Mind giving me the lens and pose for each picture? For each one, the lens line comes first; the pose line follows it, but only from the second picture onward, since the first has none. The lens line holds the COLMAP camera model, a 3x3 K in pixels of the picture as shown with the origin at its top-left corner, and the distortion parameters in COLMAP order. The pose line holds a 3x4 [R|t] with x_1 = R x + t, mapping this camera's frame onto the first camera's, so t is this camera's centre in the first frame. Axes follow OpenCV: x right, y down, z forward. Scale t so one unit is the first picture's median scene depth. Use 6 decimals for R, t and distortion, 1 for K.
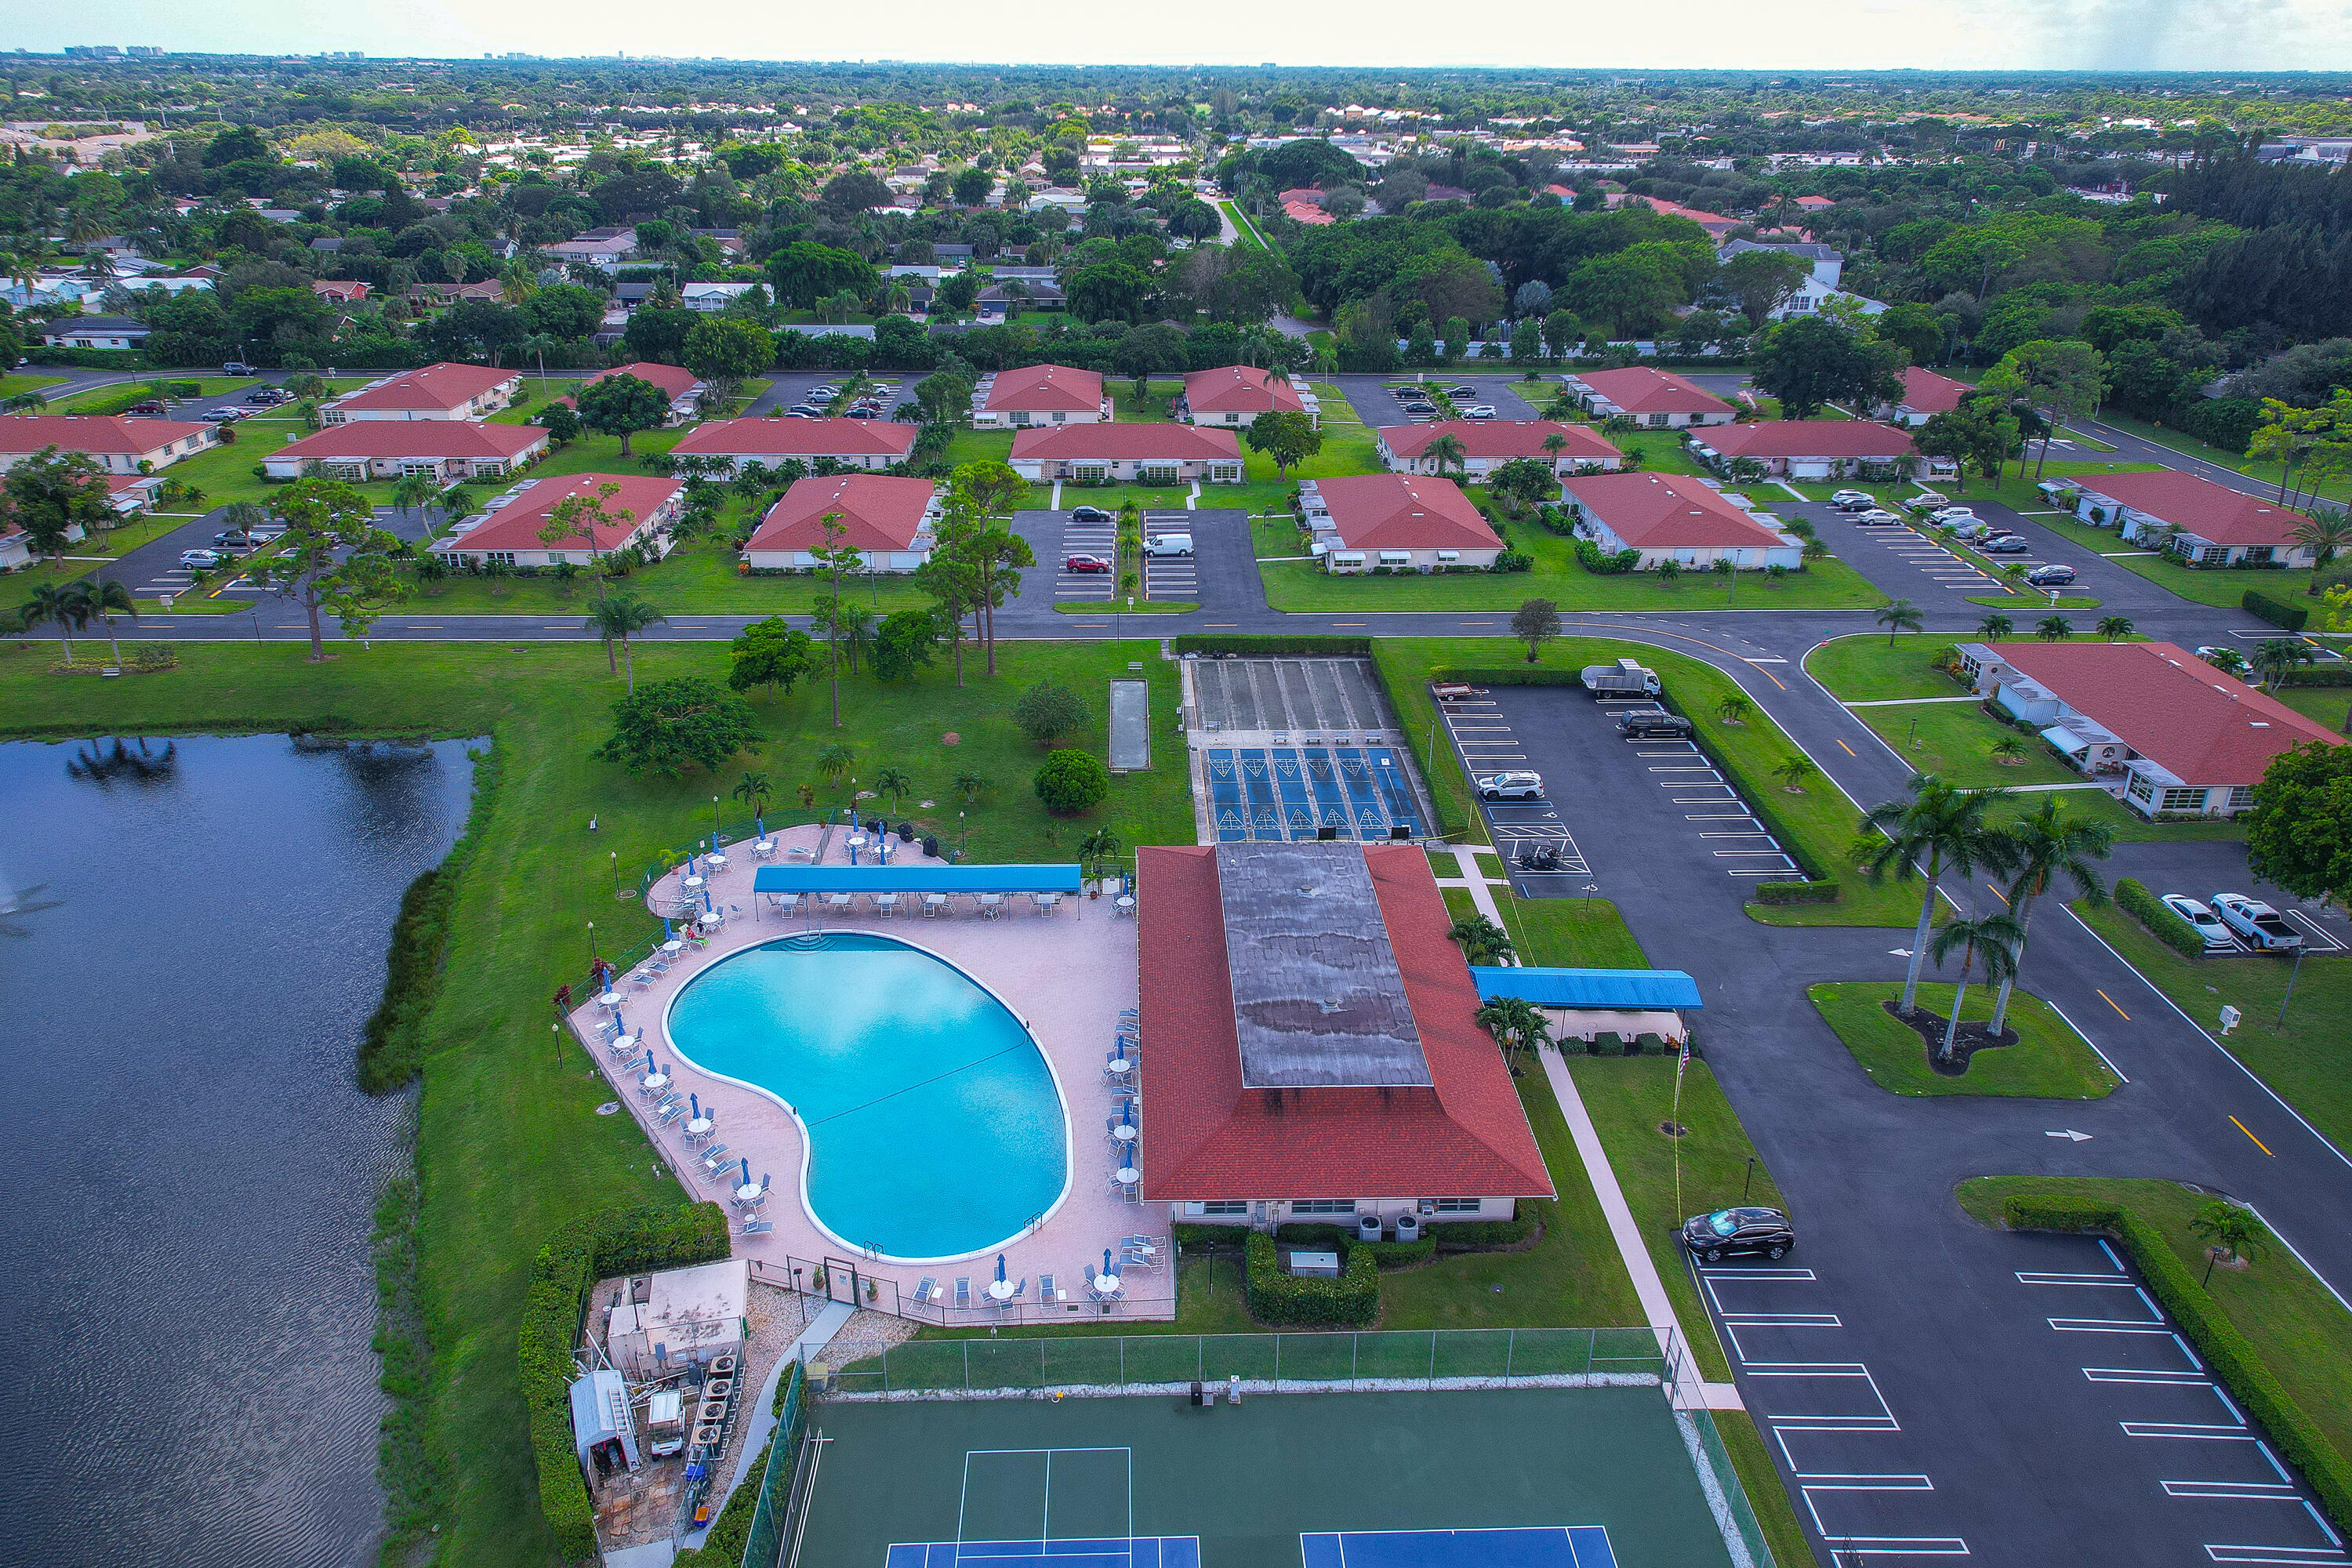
lens RADIAL K [[1560.8, 0, 1176.0], [0, 1560.8, 784.0], [0, 0, 1]] dist [0.020183, -0.007667]
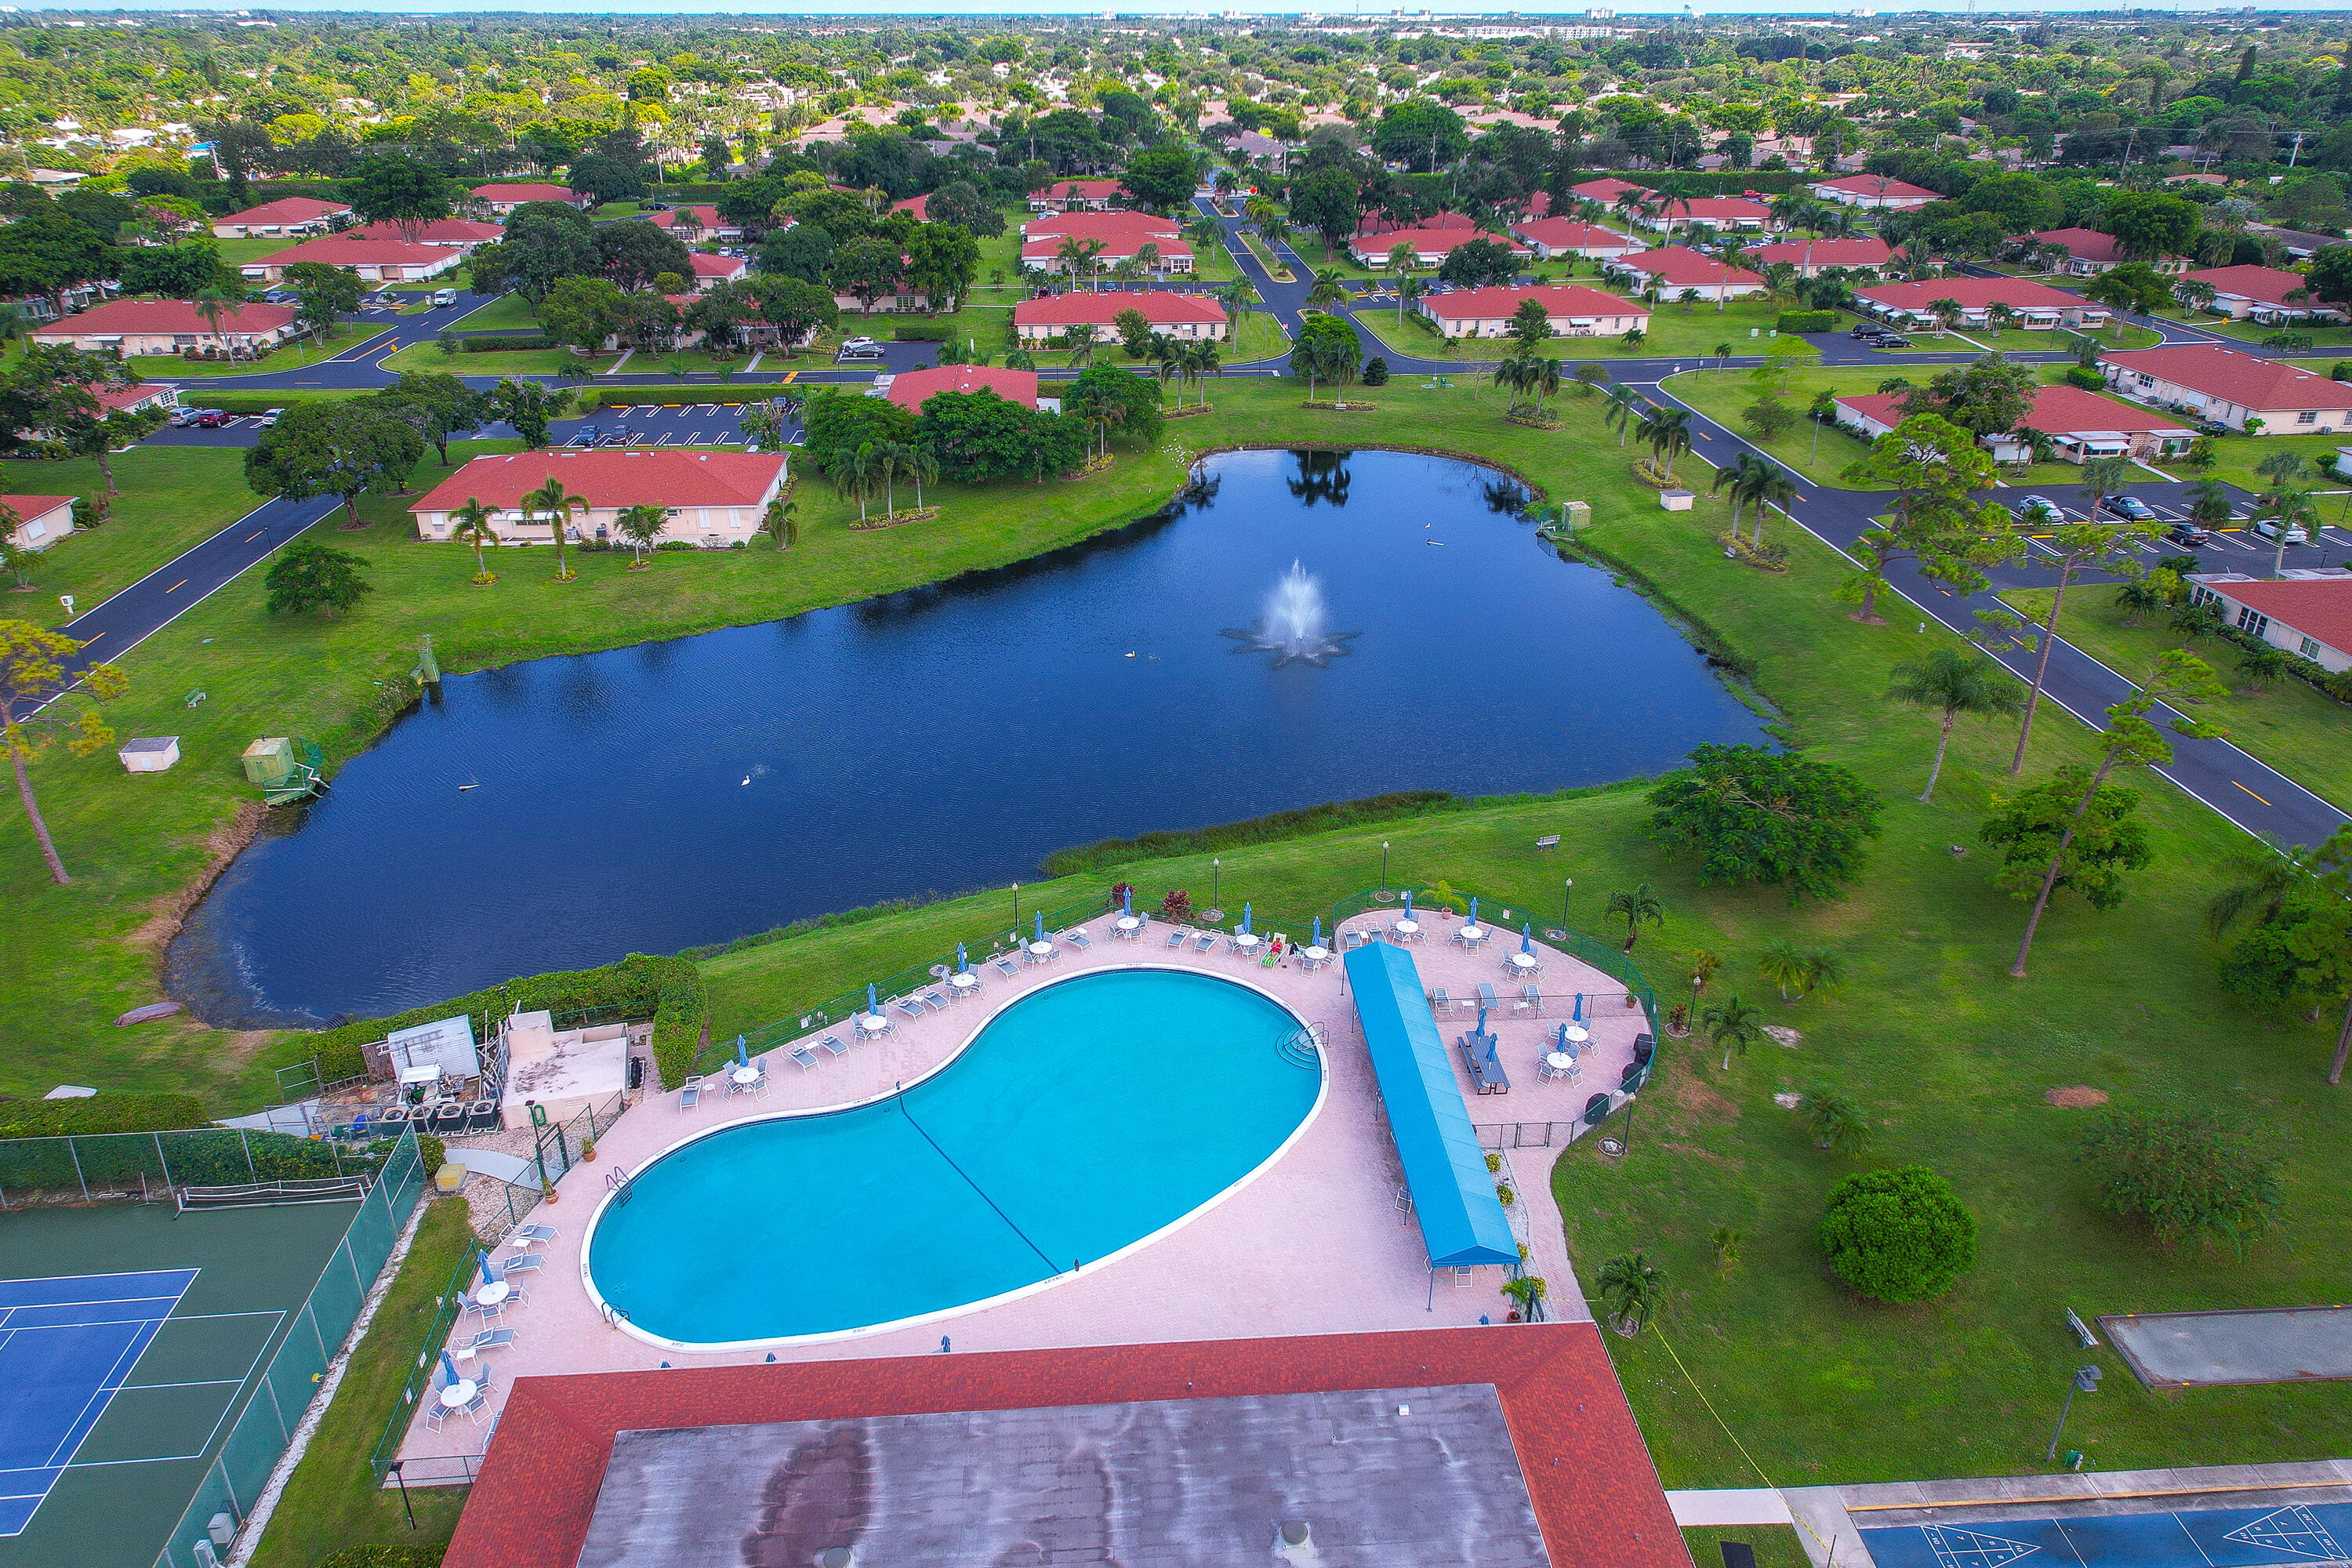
lens RADIAL K [[1560.8, 0, 1176.0], [0, 1560.8, 784.0], [0, 0, 1]] dist [0.020183, -0.007667]
pose [[0.037458, 0.434052, -0.900109, 0.305419], [-0.415553, 0.825932, 0.380989, -0.210149], [0.908798, 0.359771, 0.211309, 0.604944]]
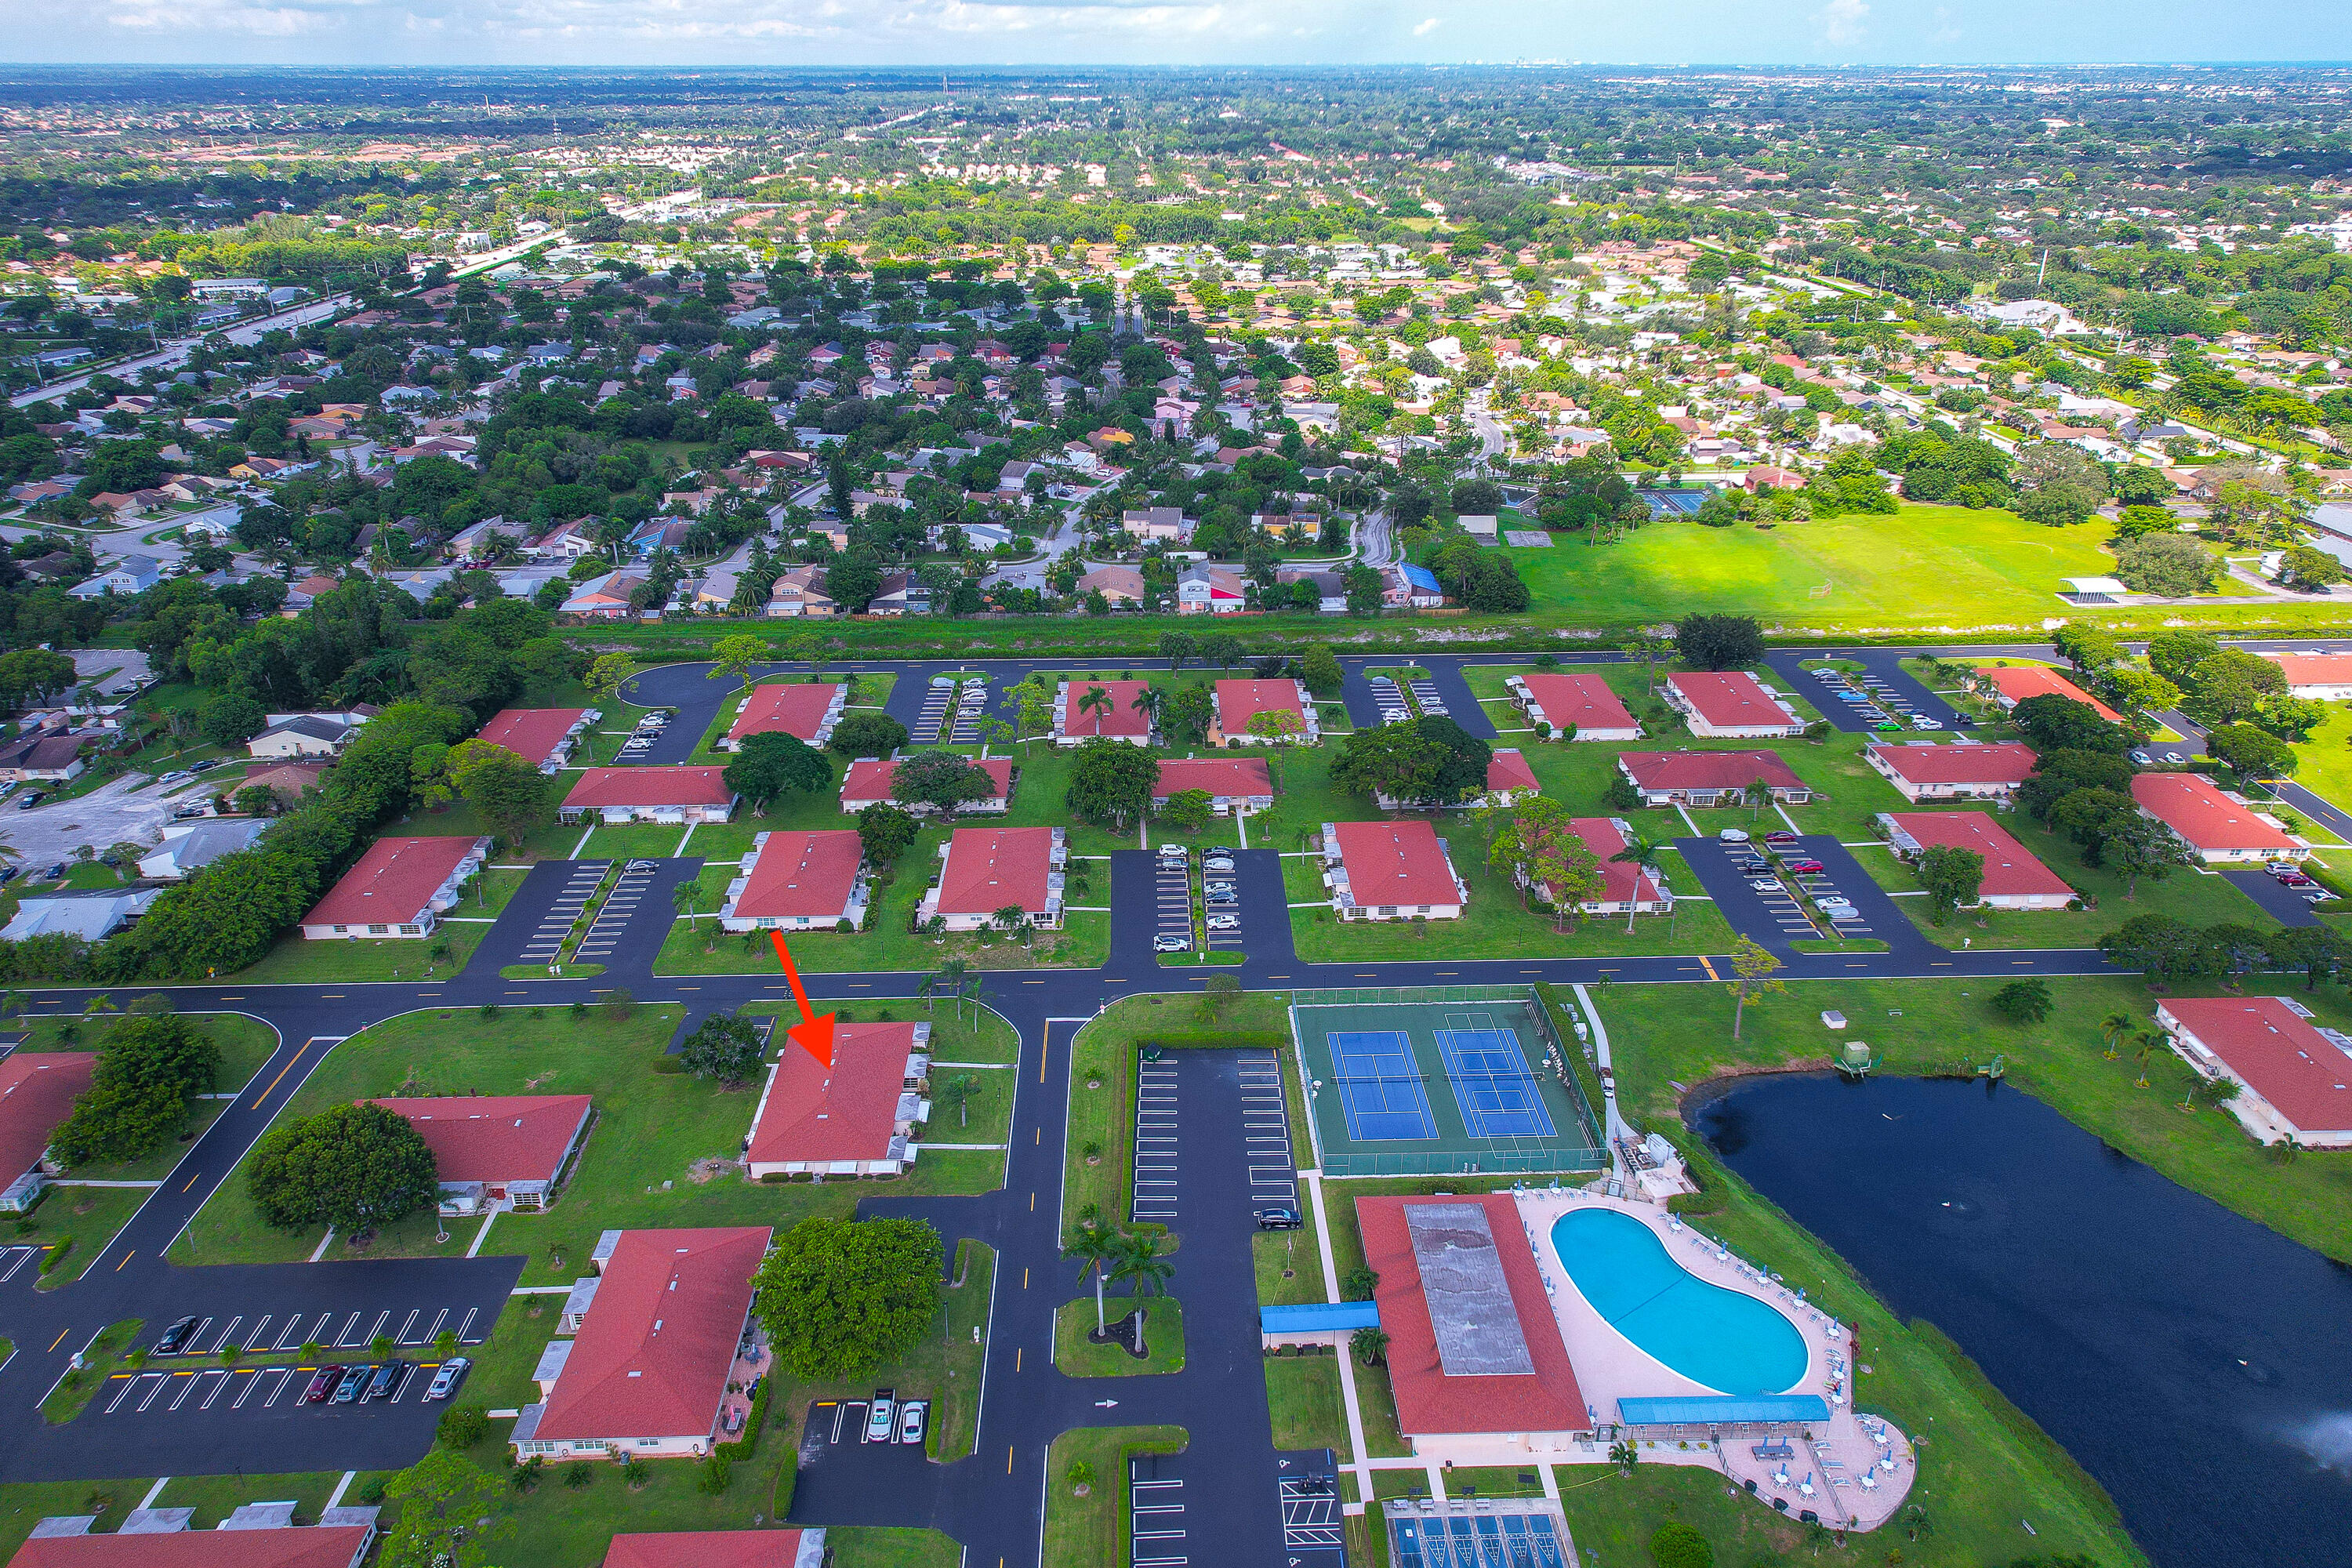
lens RADIAL K [[1560.8, 0, 1176.0], [0, 1560.8, 784.0], [0, 0, 1]] dist [0.020183, -0.007667]
pose [[-0.999990, -0.004344, -0.000554, 0.325851], [-0.003247, 0.650705, 0.759323, -1.291083], [-0.002938, 0.759318, -0.650713, 1.295985]]
